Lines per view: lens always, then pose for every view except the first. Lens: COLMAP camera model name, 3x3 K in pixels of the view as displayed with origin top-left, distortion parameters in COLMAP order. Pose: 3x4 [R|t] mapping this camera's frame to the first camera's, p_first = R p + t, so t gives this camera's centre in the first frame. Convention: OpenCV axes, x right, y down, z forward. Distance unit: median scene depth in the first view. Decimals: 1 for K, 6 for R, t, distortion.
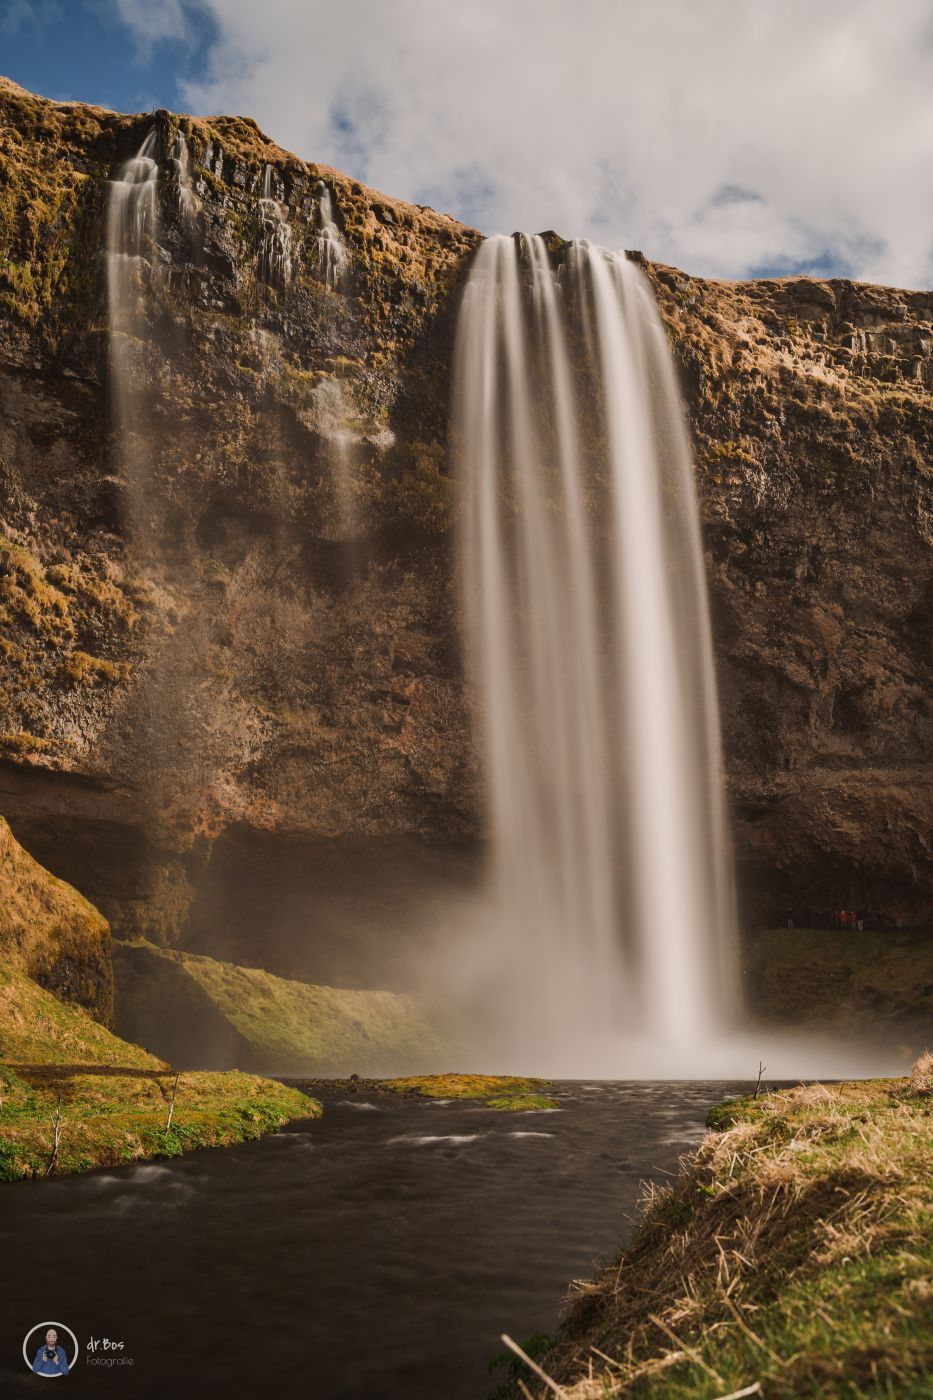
lens RADIAL K [[1428.5, 0, 460.2], [0, 1428.5, 664.9], [0, 0, 1]] dist [-0.073030, 0.008049]
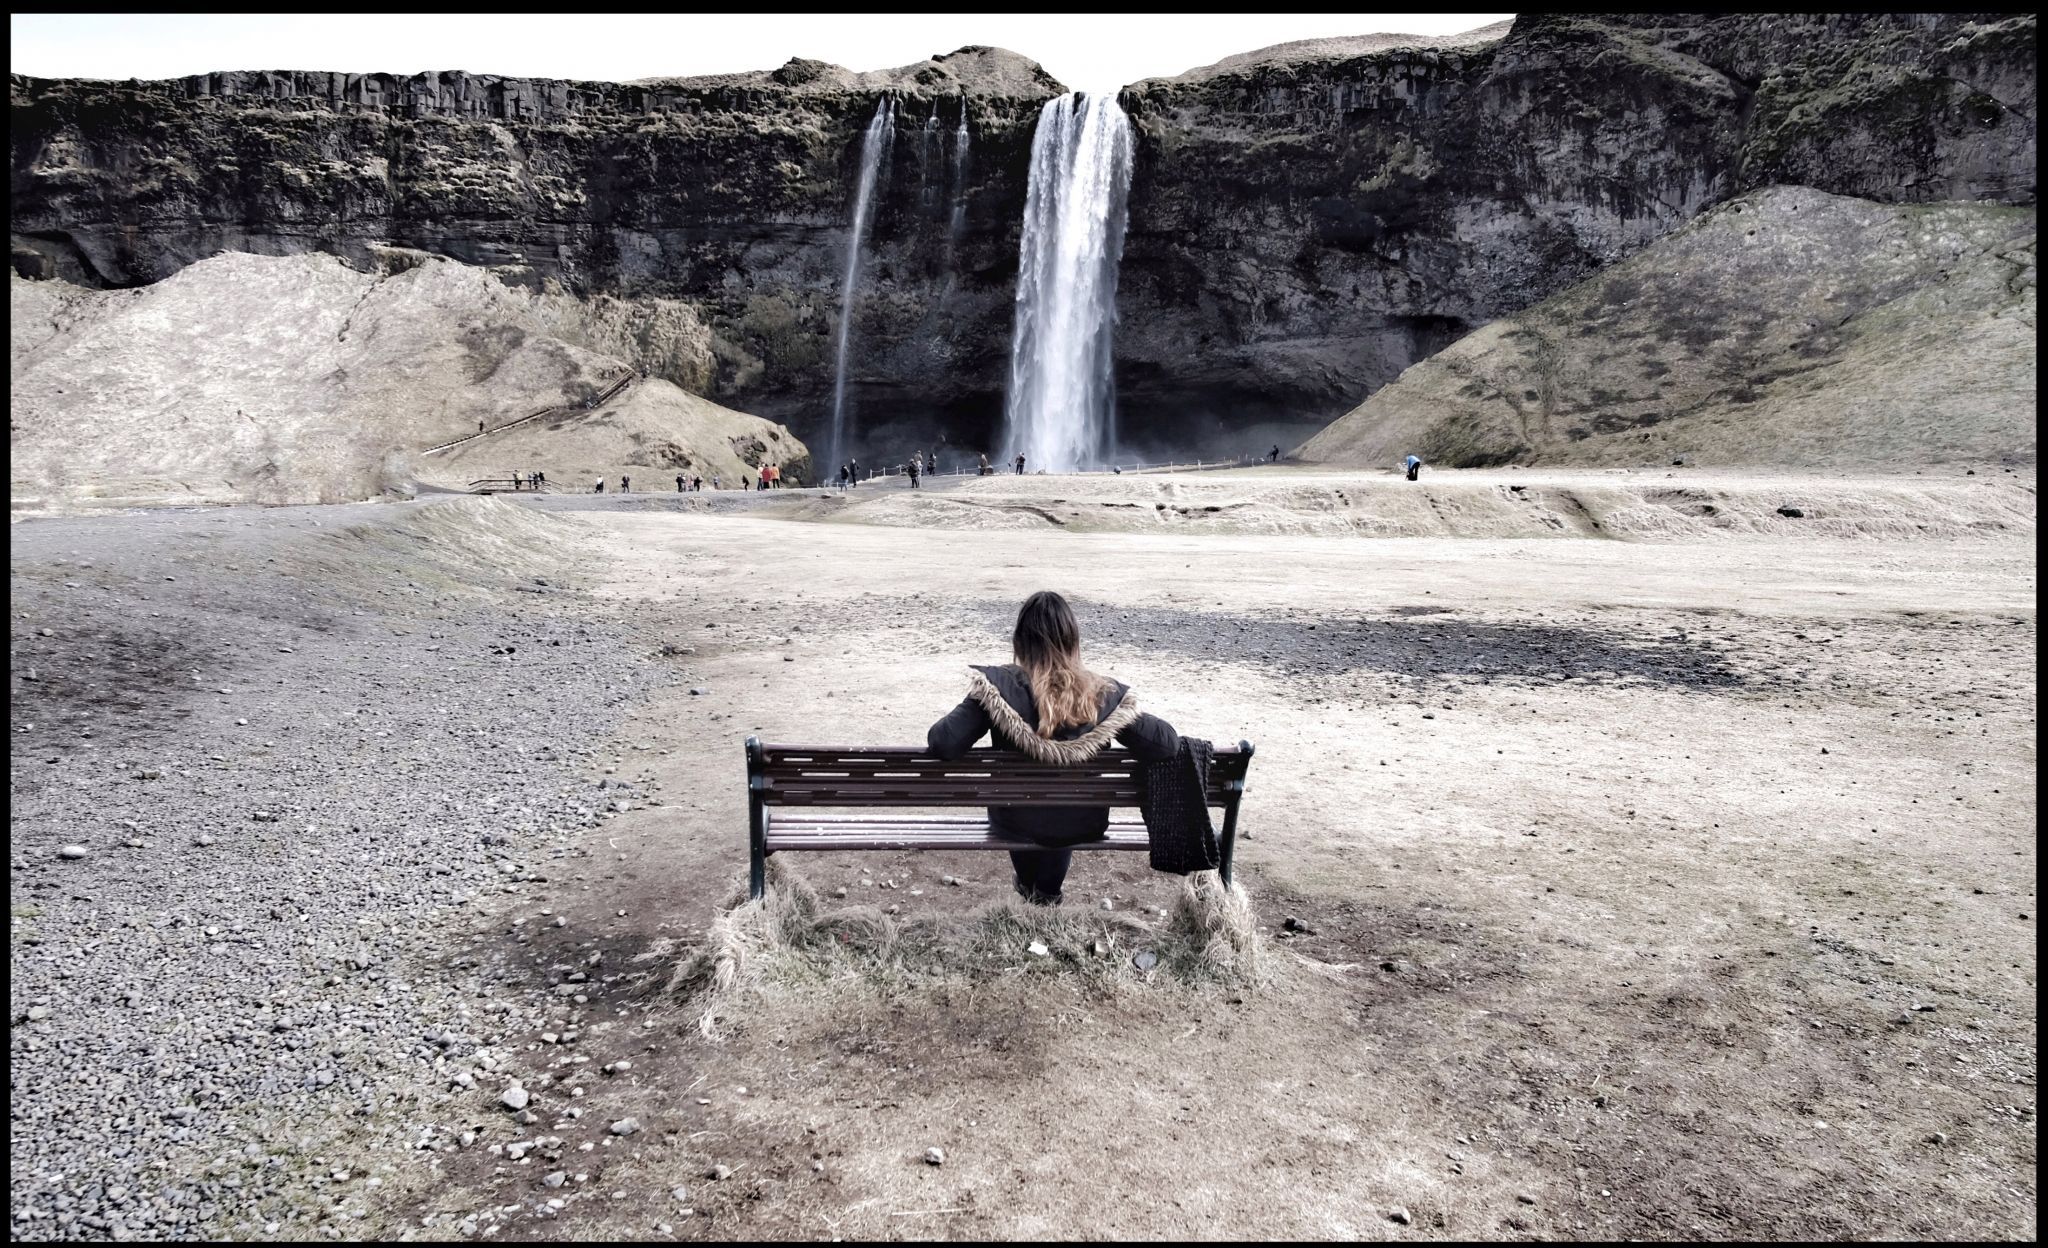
lens RADIAL K [[1367.5, 0, 1024.0], [0, 1367.5, 624.0], [0, 0, 1]] dist [-0.003787, -0.069296]
pose [[0.871041, 0.039059, -0.489655, 0.926423], [0.131804, 0.941693, 0.309583, -0.191741], [0.473197, -0.334198, 0.815105, -0.832531]]
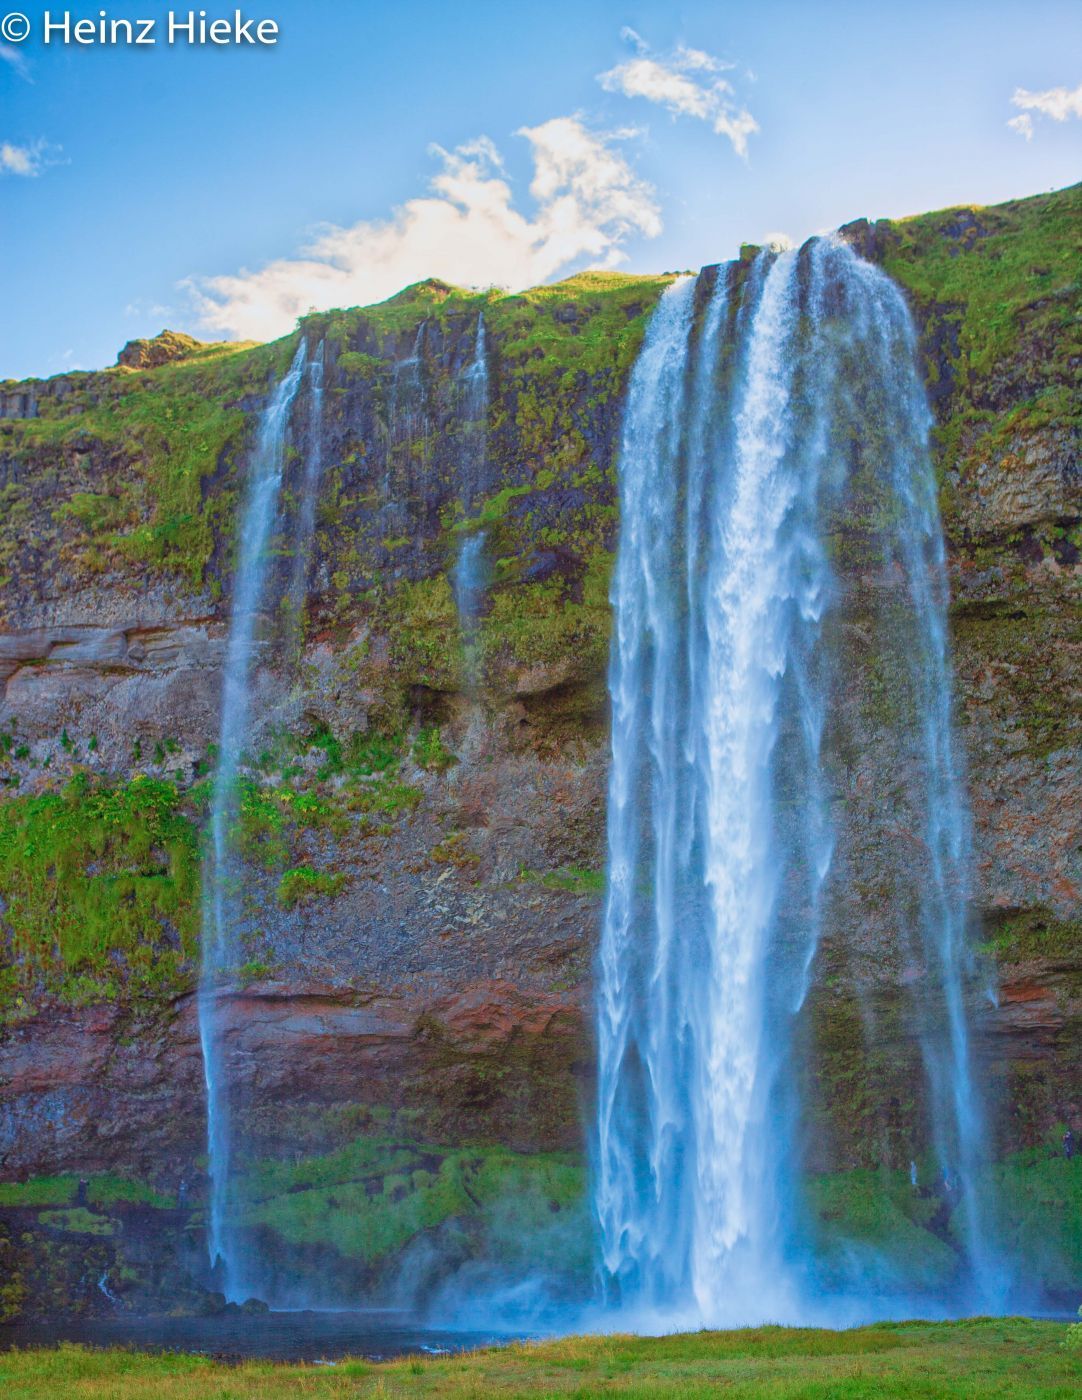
lens RADIAL K [[1525.2, 0, 544.0], [0, 1525.2, 747.2], [0, 0, 1]] dist [-0.035590, -0.014078]
pose [[0.732708, -0.230189, -0.640431, 0.446984], [0.199361, 0.972375, -0.121414, 0.056725], [0.650688, -0.038716, 0.758358, 0.229539]]
